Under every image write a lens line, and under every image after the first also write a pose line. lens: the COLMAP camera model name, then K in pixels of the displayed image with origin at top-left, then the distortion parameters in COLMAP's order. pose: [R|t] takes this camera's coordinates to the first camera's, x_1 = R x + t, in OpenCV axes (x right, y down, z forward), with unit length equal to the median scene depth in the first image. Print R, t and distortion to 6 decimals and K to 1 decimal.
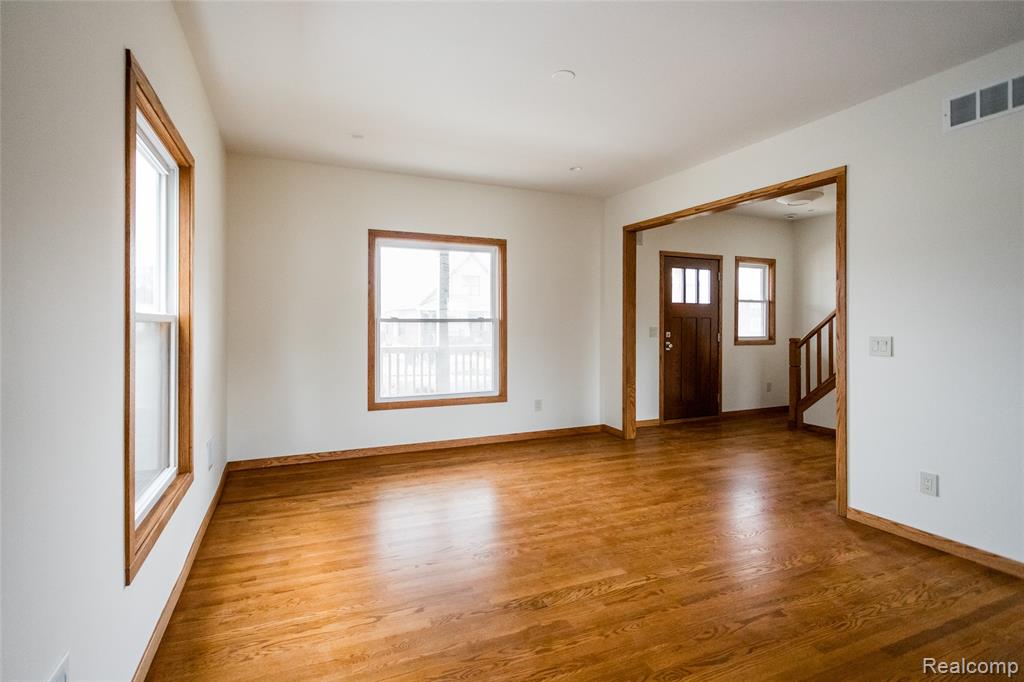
lens RADIAL K [[496.2, 0, 514.9], [0, 496.2, 324.1], [0, 0, 1]] dist [0.014719, 0.000028]
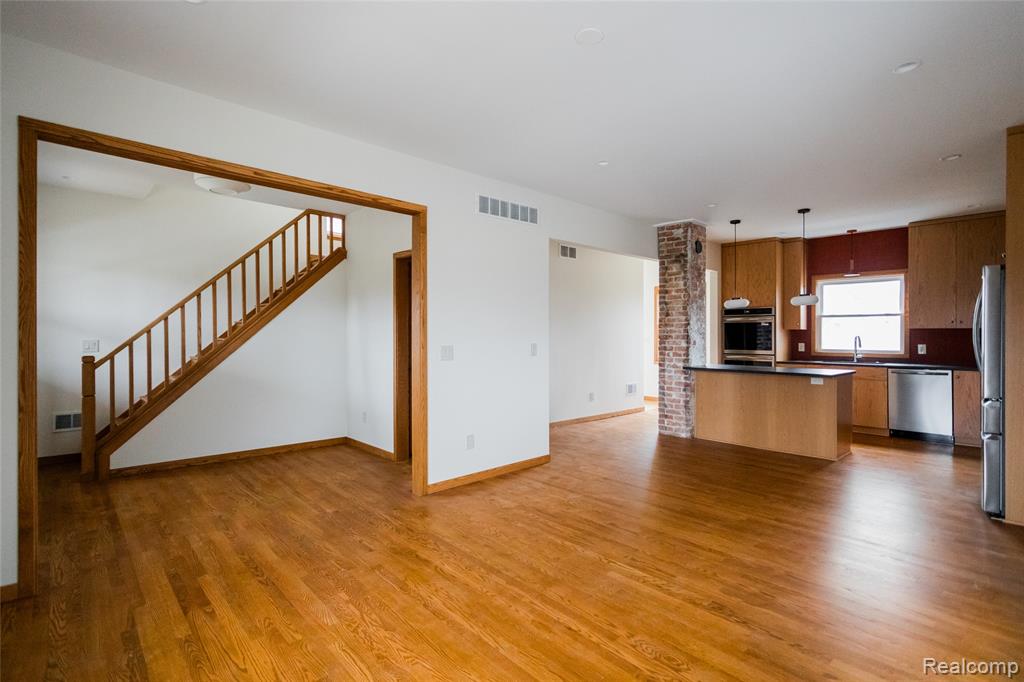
lens RADIAL K [[496.2, 0, 514.9], [0, 496.2, 324.1], [0, 0, 1]] dist [0.014719, 0.000028]
pose [[-0.322582, 0.015456, 0.946415, -0.310468], [-0.001522, 0.999857, -0.016848, -0.004610], [-0.946540, -0.006875, -0.322513, 0.660633]]
